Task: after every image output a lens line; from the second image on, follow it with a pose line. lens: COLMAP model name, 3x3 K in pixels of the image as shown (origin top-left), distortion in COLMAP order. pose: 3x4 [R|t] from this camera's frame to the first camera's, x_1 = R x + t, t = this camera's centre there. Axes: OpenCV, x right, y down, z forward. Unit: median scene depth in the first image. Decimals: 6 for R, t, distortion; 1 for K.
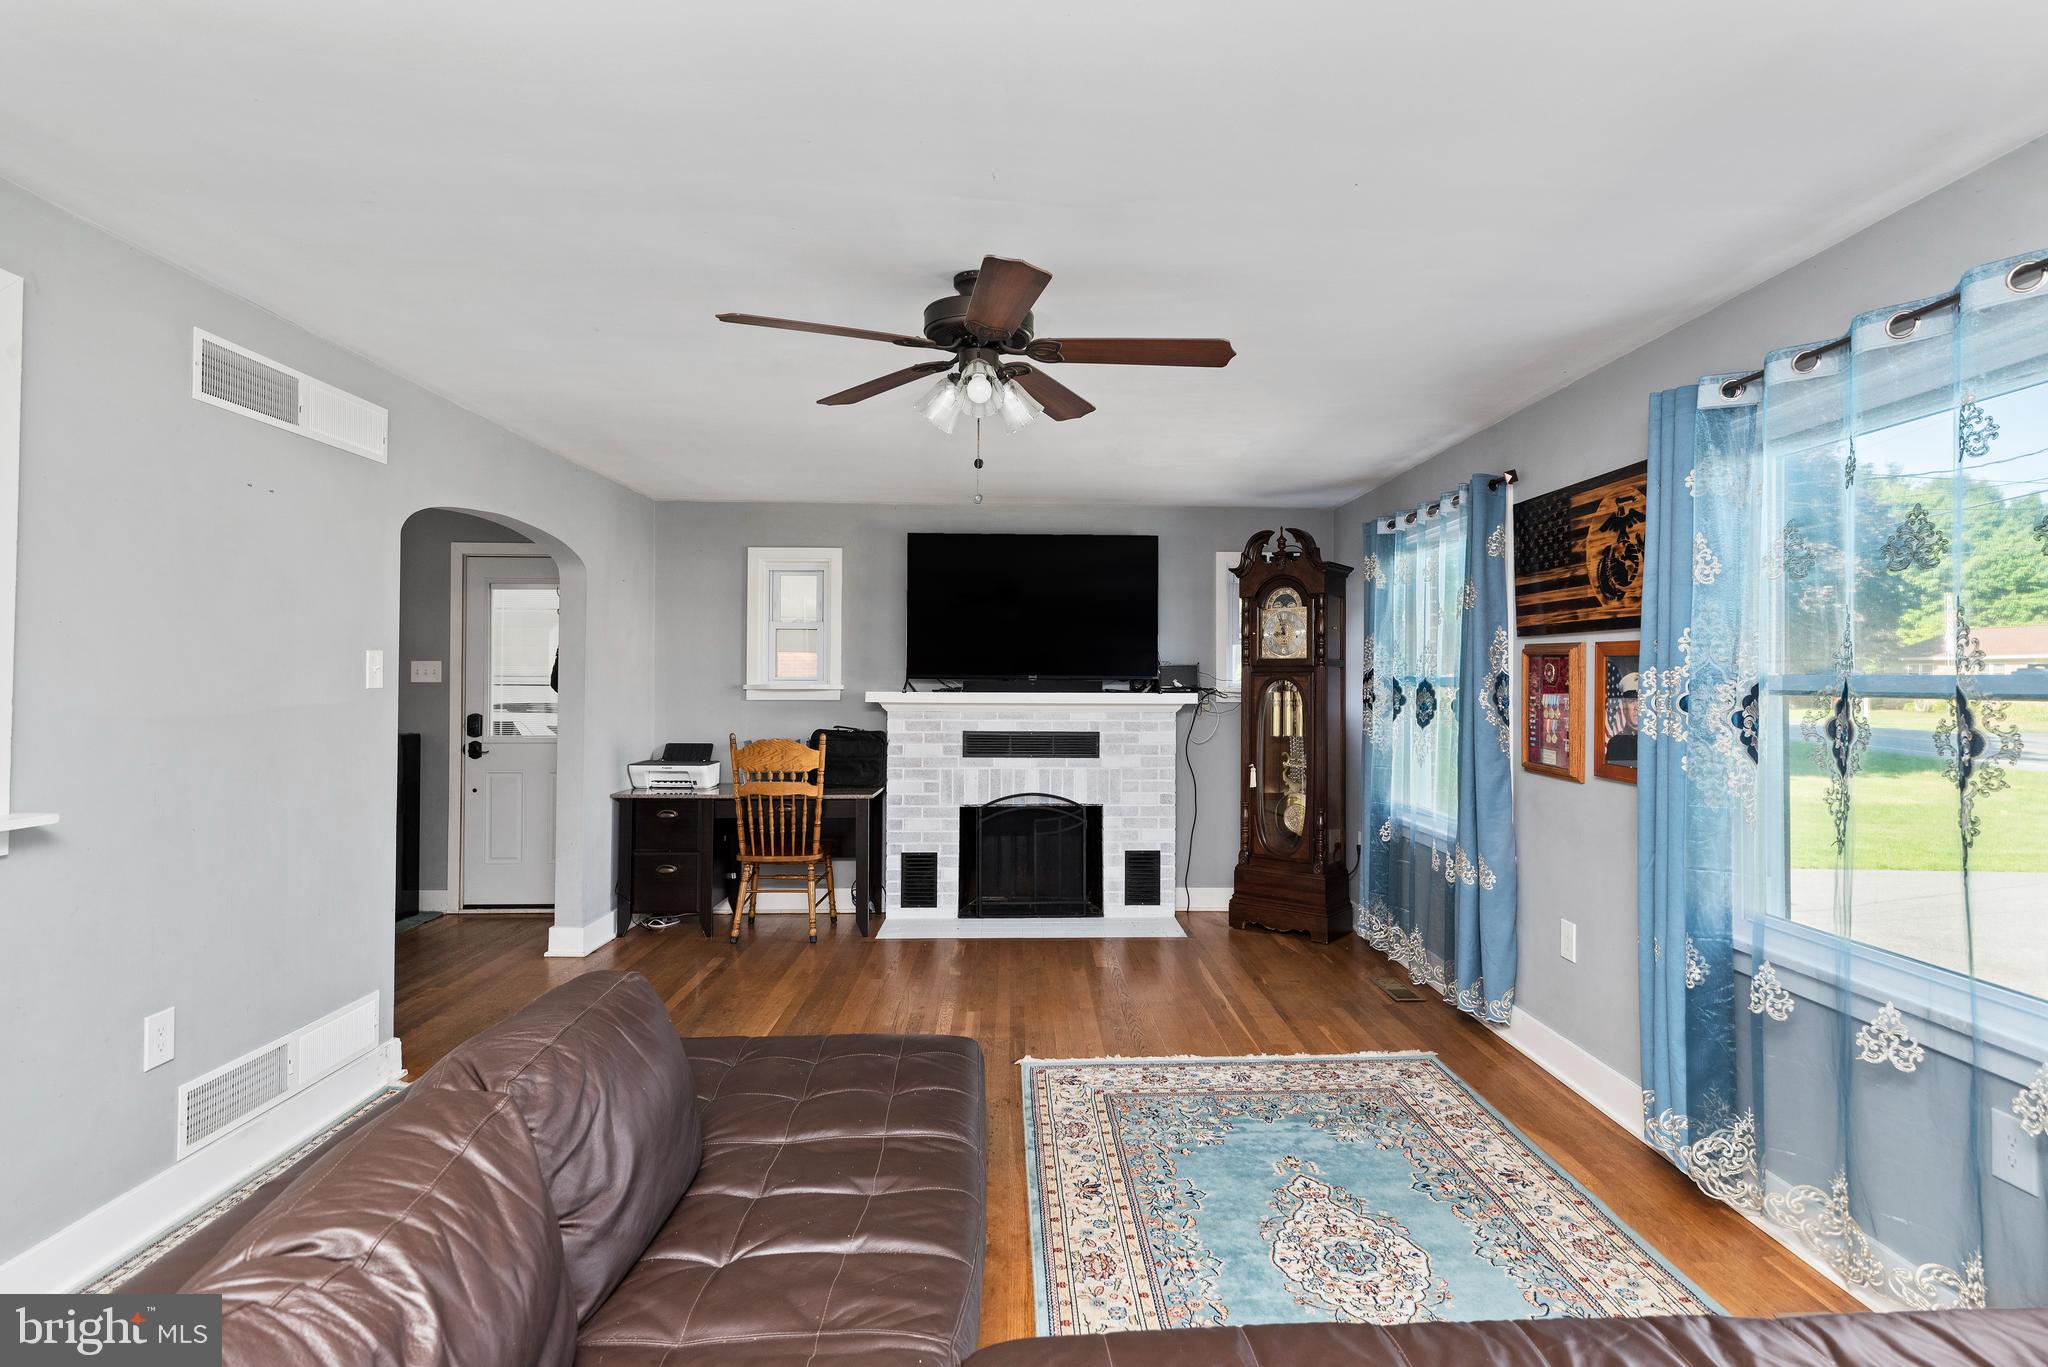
lens RADIAL K [[1003.5, 0, 1053.9], [0, 1003.5, 665.7], [0, 0, 1]] dist [0.002520, -0.000141]
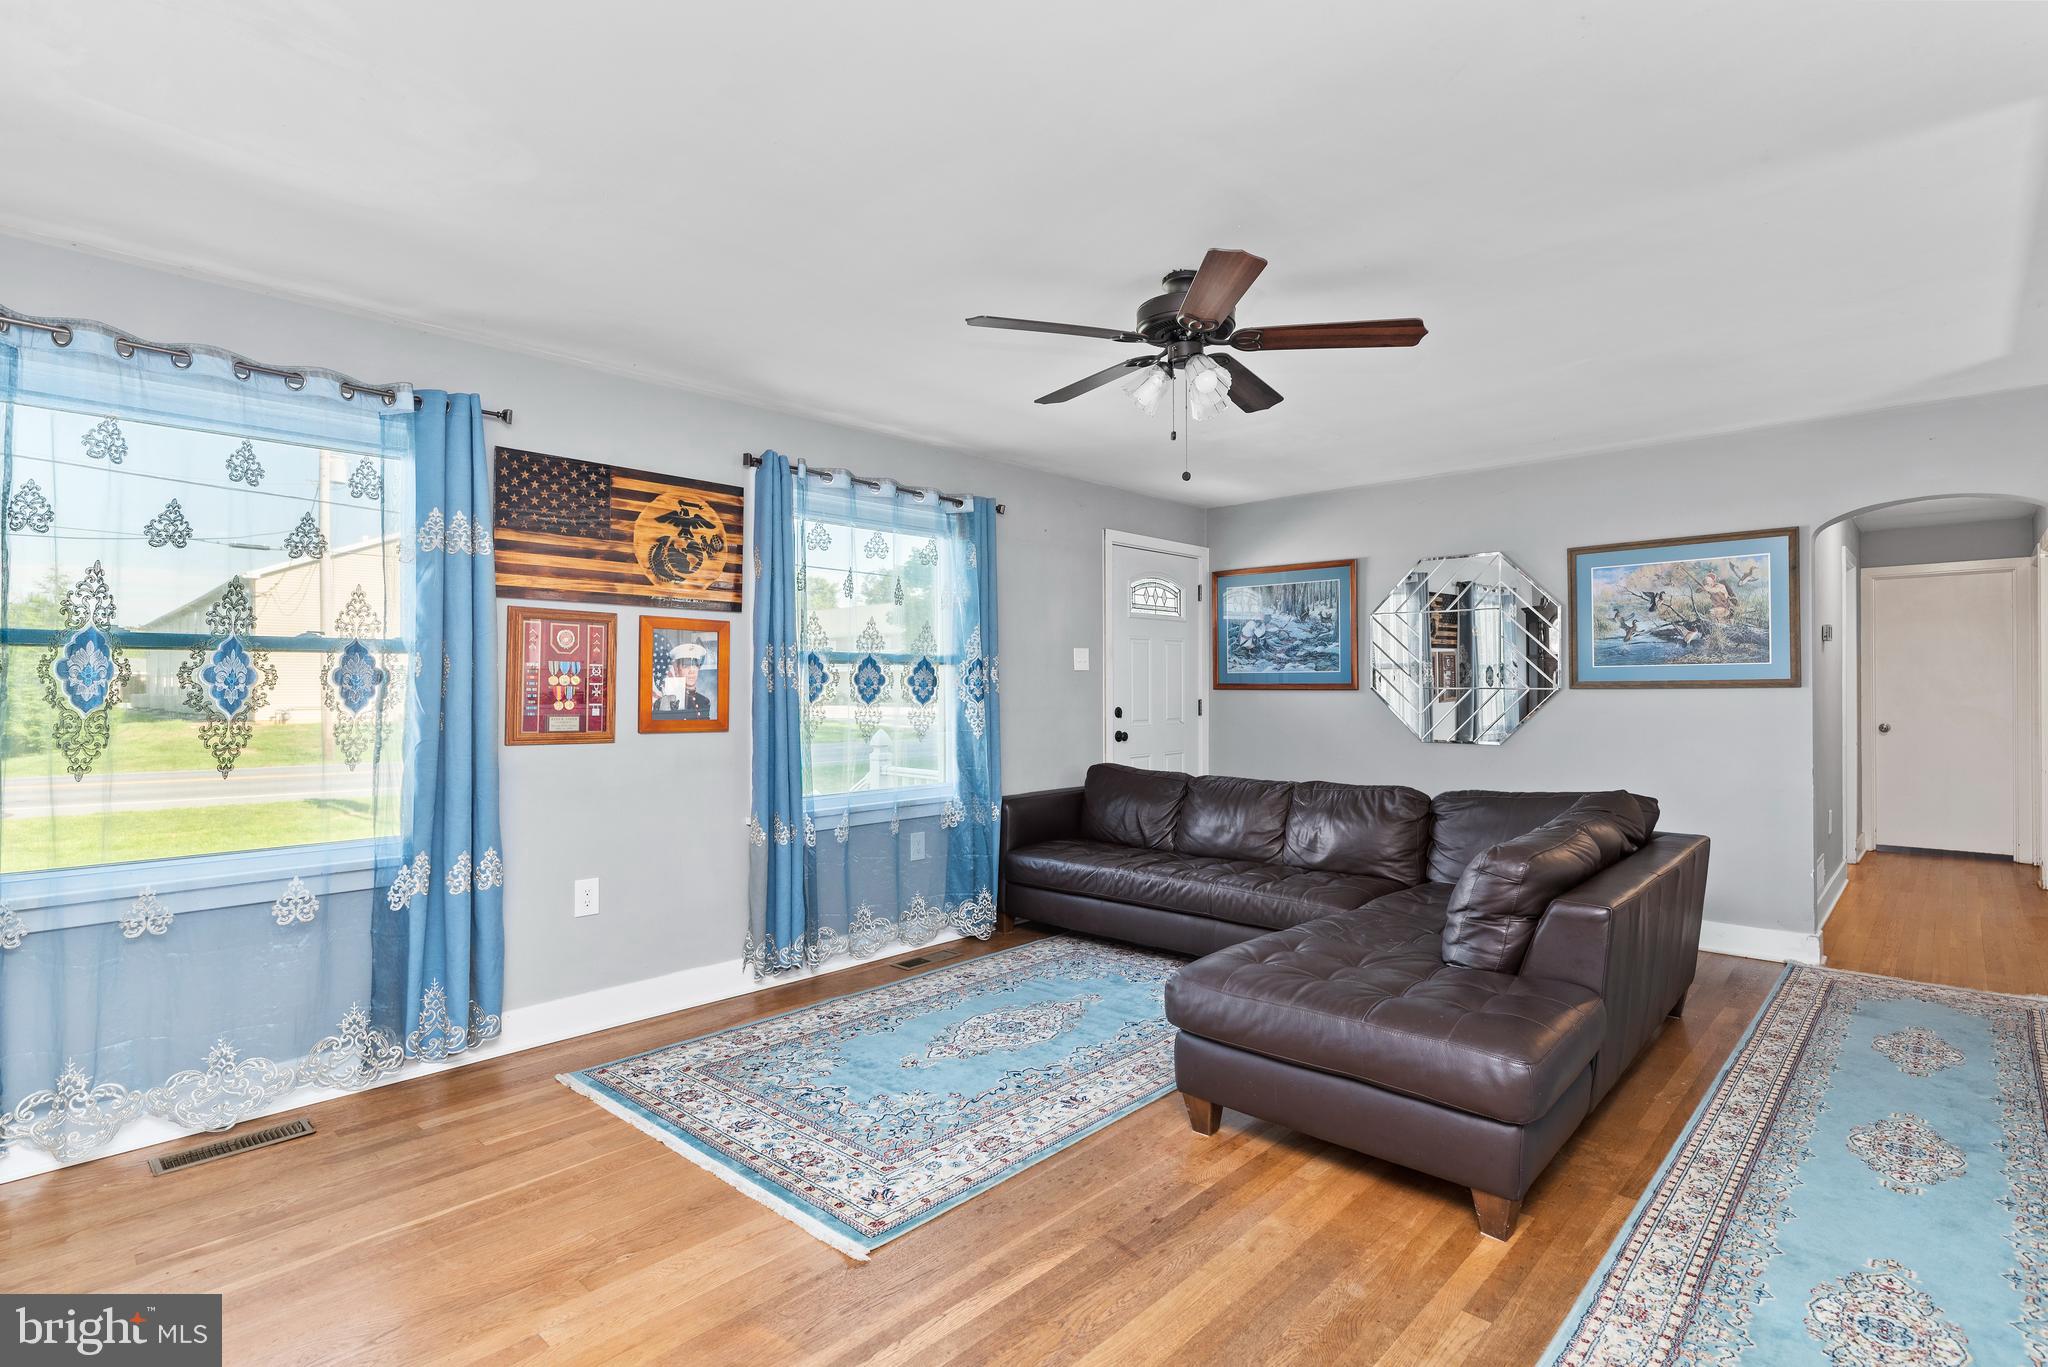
lens RADIAL K [[994.8, 0, 1049.9], [0, 994.8, 685.6], [0, 0, 1]] dist [-0.000892, -0.000113]
pose [[-0.711195, -0.002214, 0.702992, -0.364868], [-0.010499, 0.999917, -0.007472, 0.037419], [-0.702917, -0.012695, -0.711159, 0.922295]]
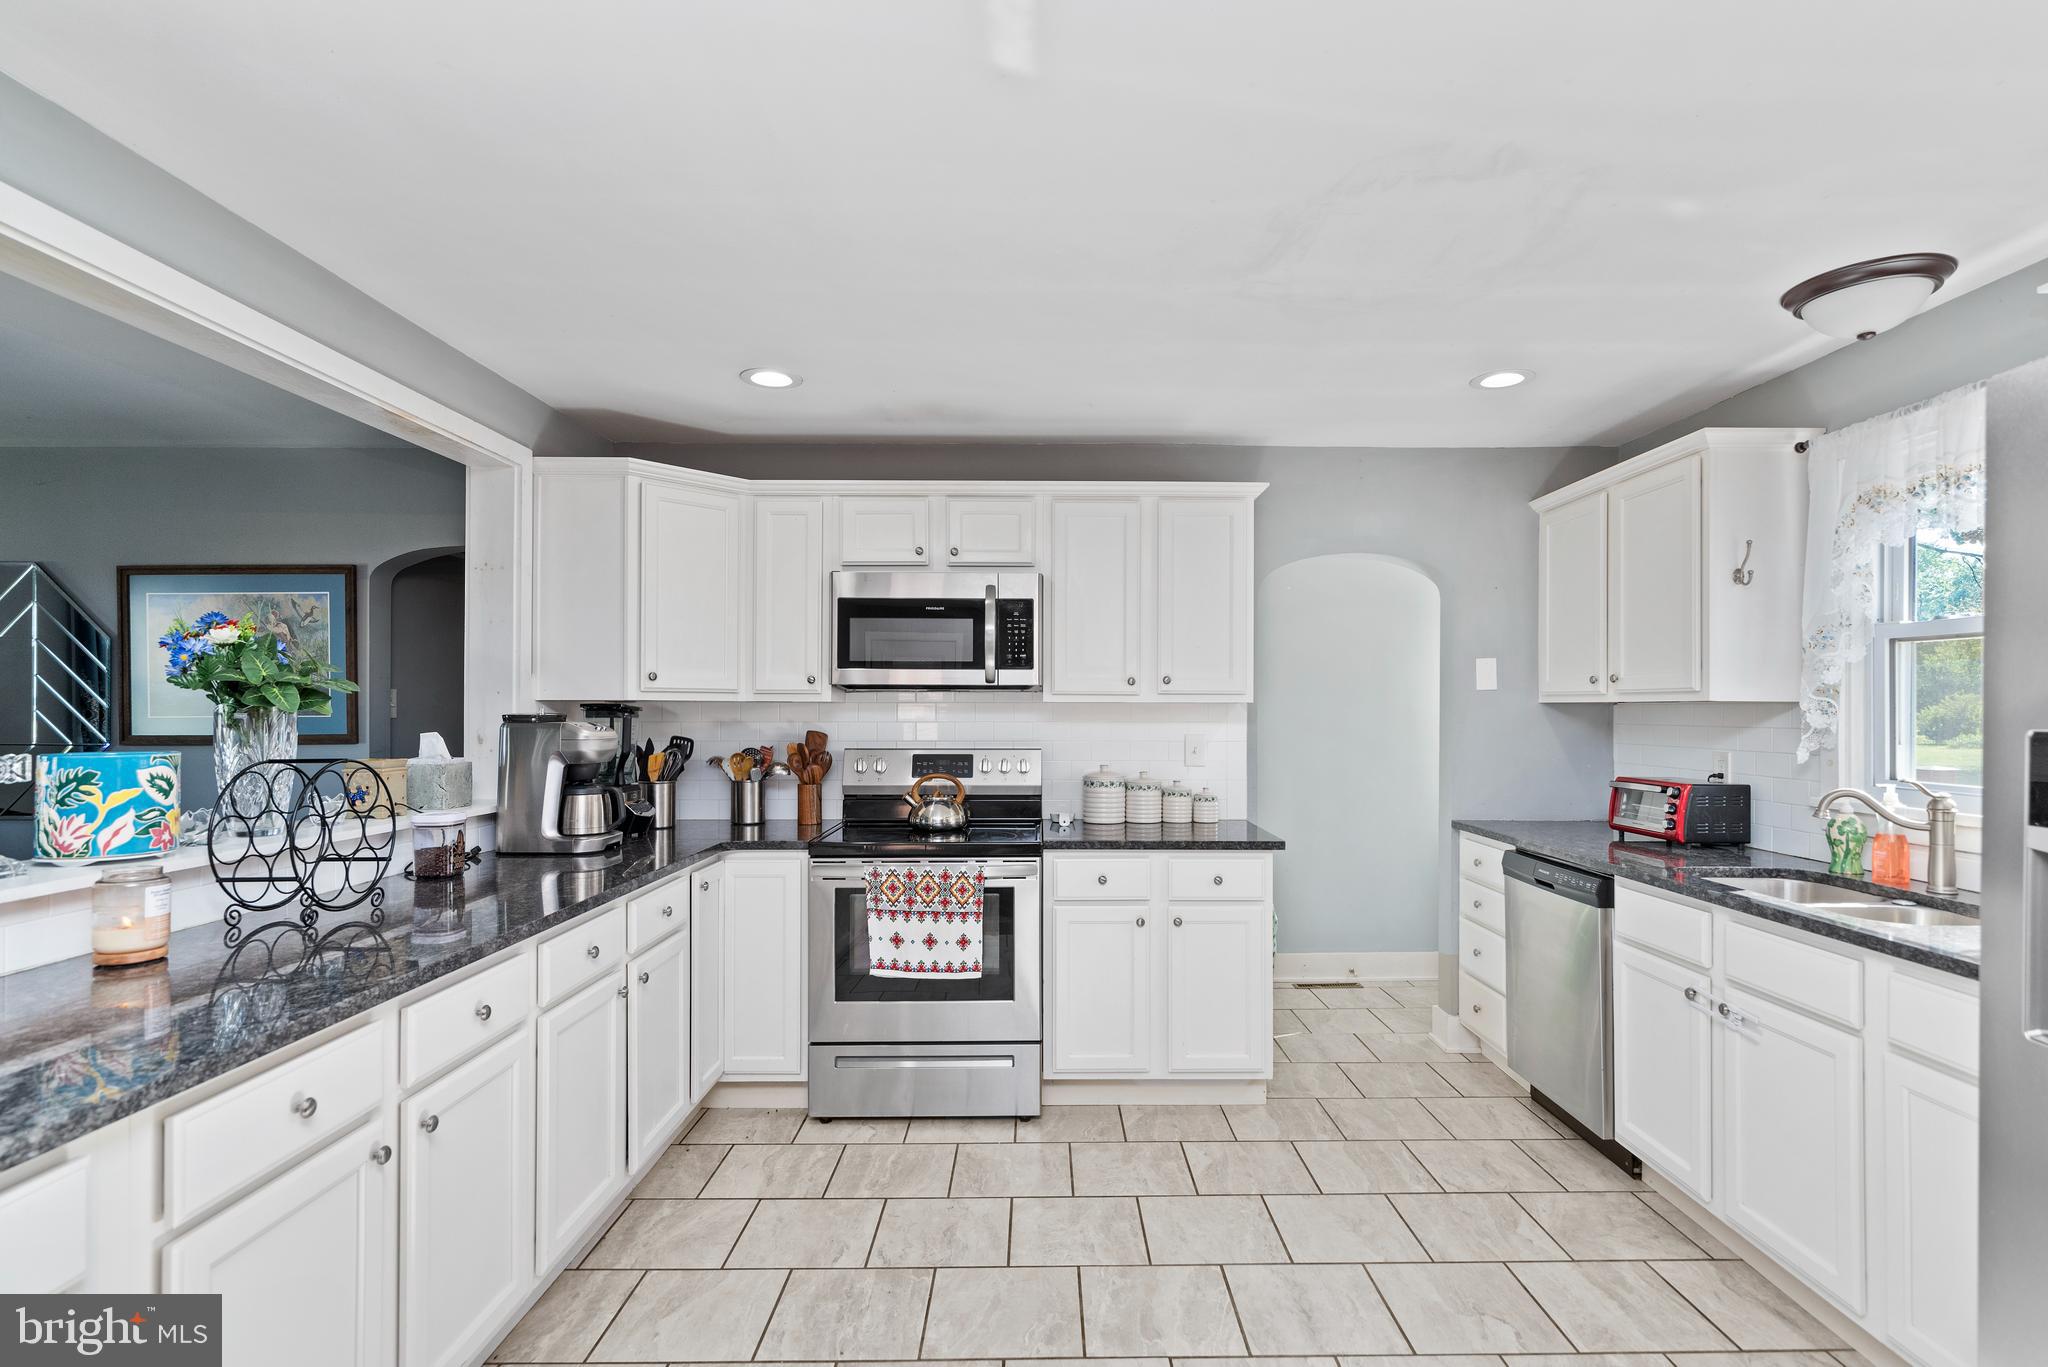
lens RADIAL K [[1009.7, 0, 1054.8], [0, 1009.7, 698.7], [0, 0, 1]] dist [0.000795, -0.000049]
pose [[-0.999610, -0.006505, 0.027154, -0.776631], [-0.007108, 0.999729, -0.022175, 0.005309], [-0.027003, -0.022359, -0.999385, 0.634482]]
